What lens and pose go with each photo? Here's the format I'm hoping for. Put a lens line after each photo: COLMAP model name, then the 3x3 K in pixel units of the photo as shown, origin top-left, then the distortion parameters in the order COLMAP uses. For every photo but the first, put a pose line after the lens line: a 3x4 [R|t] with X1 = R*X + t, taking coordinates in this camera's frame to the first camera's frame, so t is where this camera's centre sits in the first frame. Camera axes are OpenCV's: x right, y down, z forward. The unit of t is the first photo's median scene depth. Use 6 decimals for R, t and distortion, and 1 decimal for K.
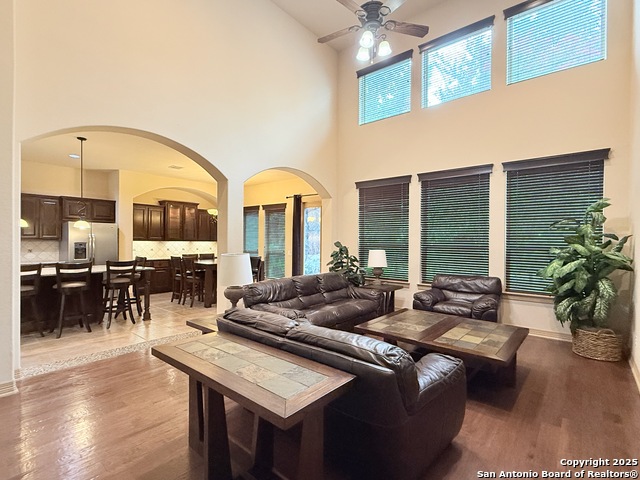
lens RADIAL K [[313.8, 0, 319.1], [0, 313.8, 241.5], [0, 0, 1]] dist [0.000802, -0.000209]
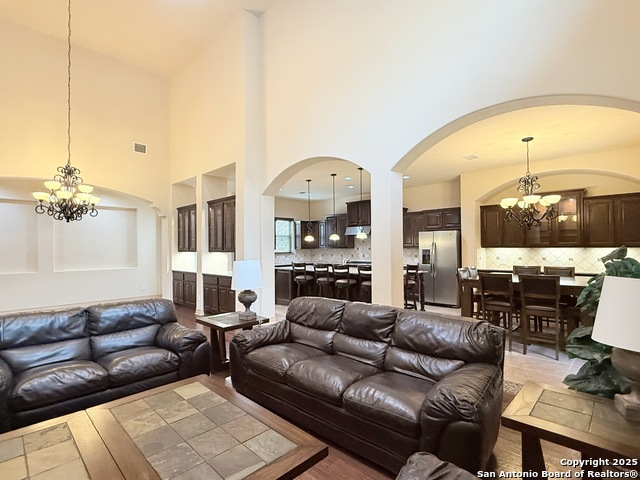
lens RADIAL K [[322.3, 0, 320.1], [0, 322.3, 241.5], [0, 0, 1]] dist [0.000804, 0.000315]
pose [[-0.064394, -0.026119, -0.997583, 0.451888], [0.003532, 0.999645, -0.026401, 0.003344], [0.997918, -0.005223, -0.064278, 0.736243]]
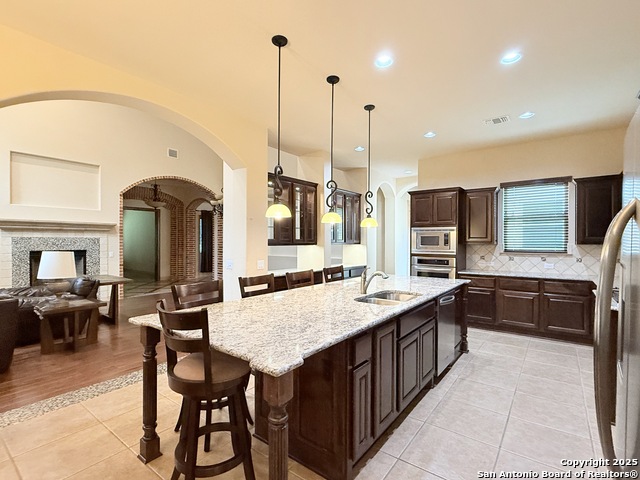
lens RADIAL K [[313.8, 0, 319.1], [0, 313.8, 241.5], [0, 0, 1]] dist [0.000802, -0.000209]
pose [[-0.998790, -0.012265, -0.047616, -0.659490], [-0.012563, 0.999903, 0.005963, -0.006421], [0.047538, 0.006554, -0.998848, 1.225468]]
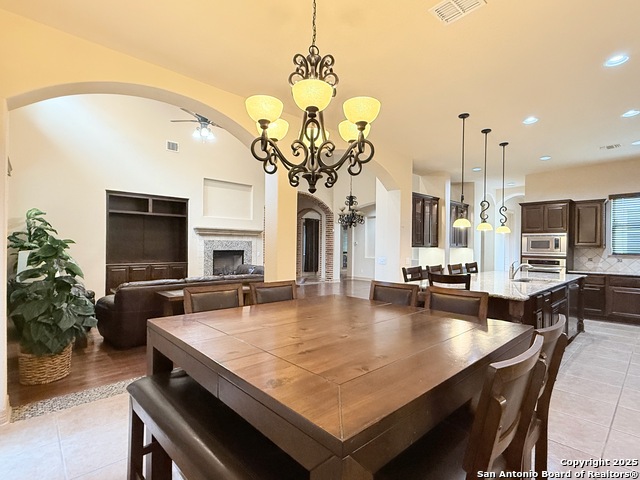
lens RADIAL K [[320.7, 0, 317.9], [0, 320.7, 245.9], [0, 0, 1]] dist [0.003565, 0.000446]
pose [[-0.992436, -0.020583, 0.121027, -0.403024], [-0.020260, 0.999787, 0.003897, 0.008025], [-0.121081, 0.001415, -0.992642, 1.516382]]
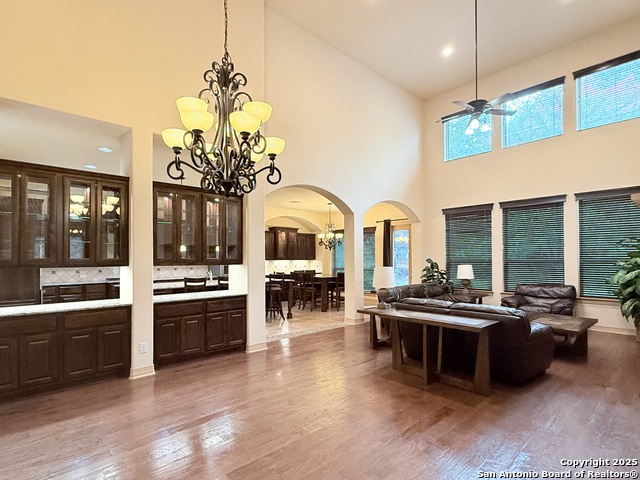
lens RADIAL K [[331.8, 0, 318.0], [0, 331.8, 255.8], [0, 0, 1]] dist [-0.001721, -0.001150]
pose [[0.990652, -0.014425, -0.135648, -0.203892], [0.012991, 0.999850, -0.011451, -0.001265], [0.135793, 0.009582, 0.990691, -0.357630]]
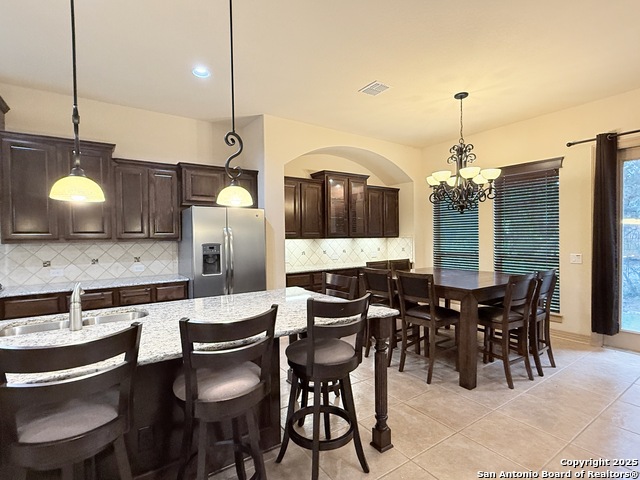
lens RADIAL K [[326.3, 0, 320.0], [0, 326.3, 240.0], [0, 0, 1]] dist [0.002896, -0.000120]
pose [[0.963708, -0.020256, -0.266189, -0.451308], [0.021664, 0.999763, 0.002354, -0.000856], [0.266078, -0.008035, 0.963918, 0.530890]]
